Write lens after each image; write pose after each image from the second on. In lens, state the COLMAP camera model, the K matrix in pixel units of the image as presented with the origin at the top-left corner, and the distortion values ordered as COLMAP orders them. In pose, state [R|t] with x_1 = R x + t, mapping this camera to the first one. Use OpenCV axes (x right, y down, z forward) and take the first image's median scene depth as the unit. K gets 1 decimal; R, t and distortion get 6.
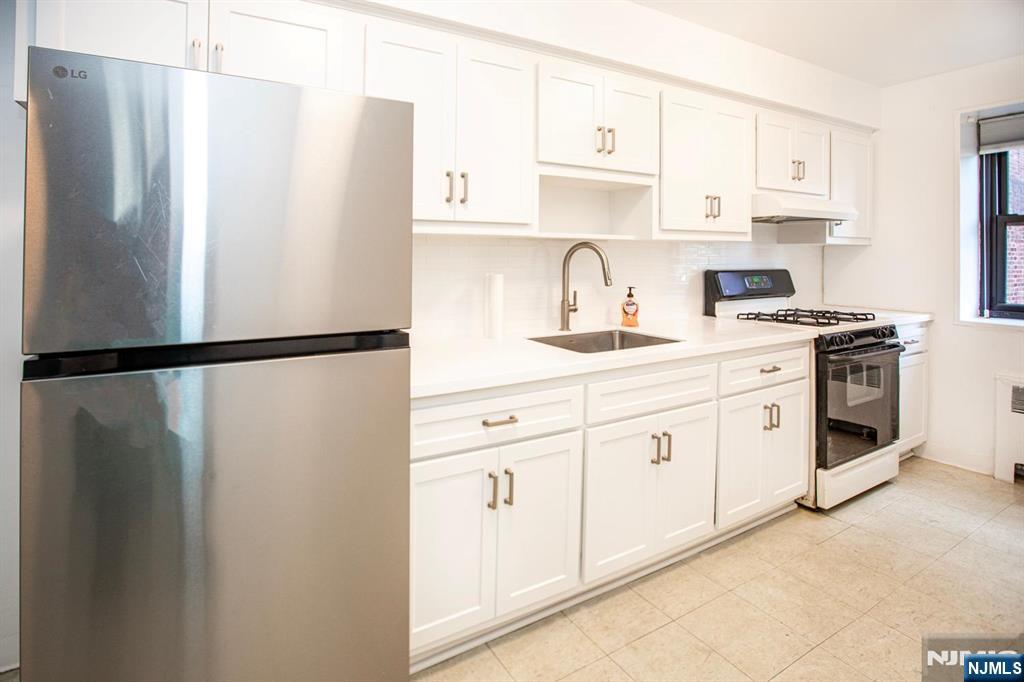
lens RADIAL K [[486.3, 0, 502.9], [0, 486.3, 261.0], [0, 0, 1]] dist [-0.037538, 0.014043]
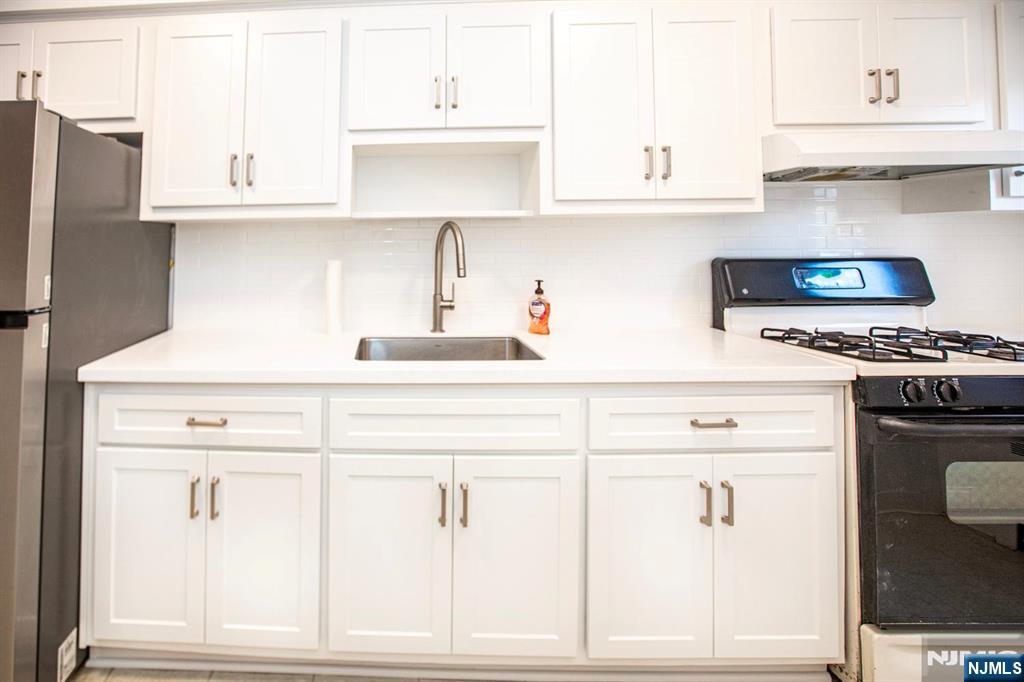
lens RADIAL K [[486.3, 0, 483.9], [0, 486.3, 241.0], [0, 0, 1]] dist [-0.037538, 0.014043]
pose [[0.868030, -0.009522, -0.496421, 0.507793], [0.007564, 0.999954, -0.005954, -0.002064], [0.496455, 0.001413, 0.868061, 0.277488]]
